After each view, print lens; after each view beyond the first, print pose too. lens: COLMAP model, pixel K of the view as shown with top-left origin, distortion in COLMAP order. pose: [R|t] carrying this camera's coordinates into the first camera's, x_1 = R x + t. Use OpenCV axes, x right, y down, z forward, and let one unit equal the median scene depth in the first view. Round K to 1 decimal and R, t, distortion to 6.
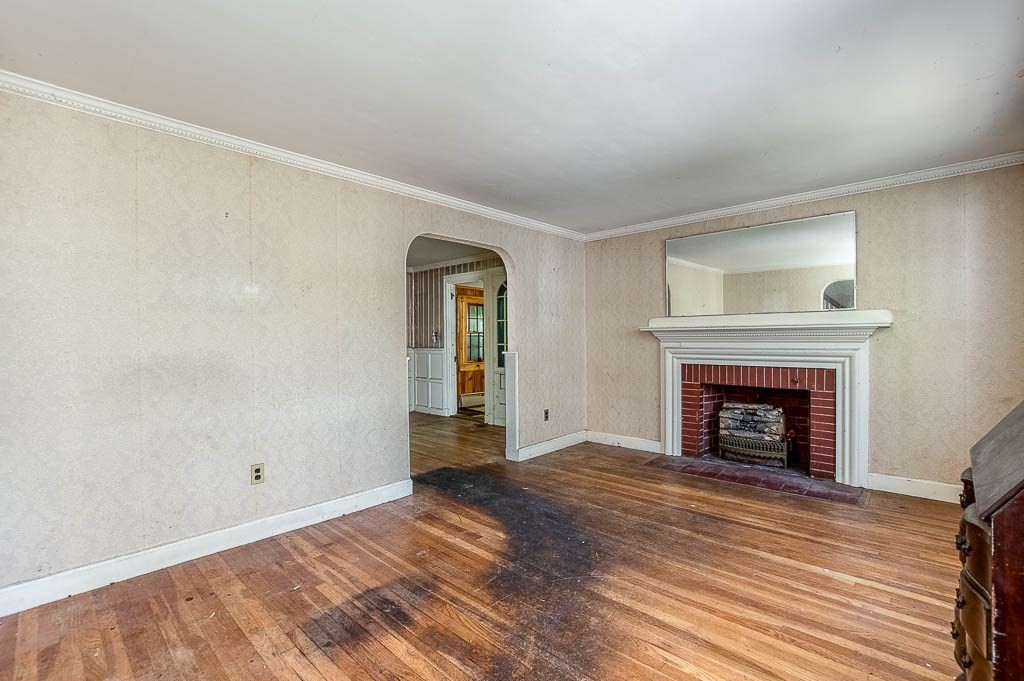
lens RADIAL K [[451.7, 0, 512.0], [0, 451.7, 340.5], [0, 0, 1]] dist [-0.020166, 0.000150]
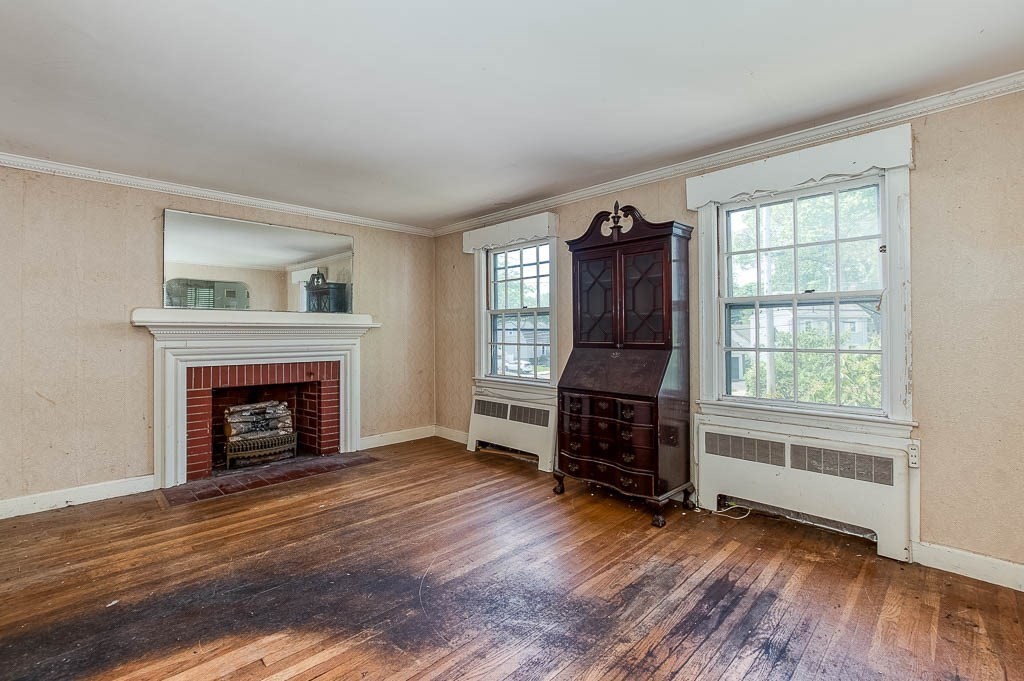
lens RADIAL K [[456.4, 0, 508.9], [0, 456.4, 325.7], [0, 0, 1]] dist [-0.018071, 0.000547]
pose [[0.042037, 0.024431, 0.998817, -0.518264], [0.007969, 0.999661, -0.024787, 0.002225], [-0.999084, 0.009002, 0.041828, 0.490493]]
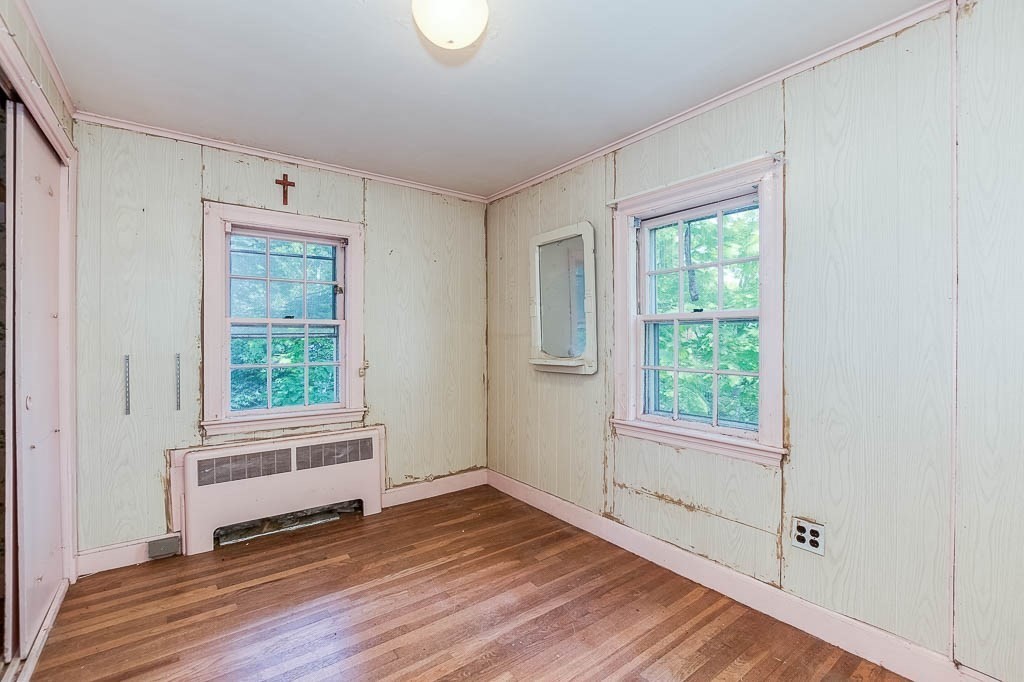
lens RADIAL K [[460.5, 0, 518.2], [0, 460.5, 341.4], [0, 0, 1]] dist [-0.017372, -0.000150]
pose [[-0.982746, 0.011867, 0.184577, -0.267328], [0.013015, 0.999903, 0.005010, 0.000913], [-0.184500, 0.007326, -0.982805, 0.766264]]
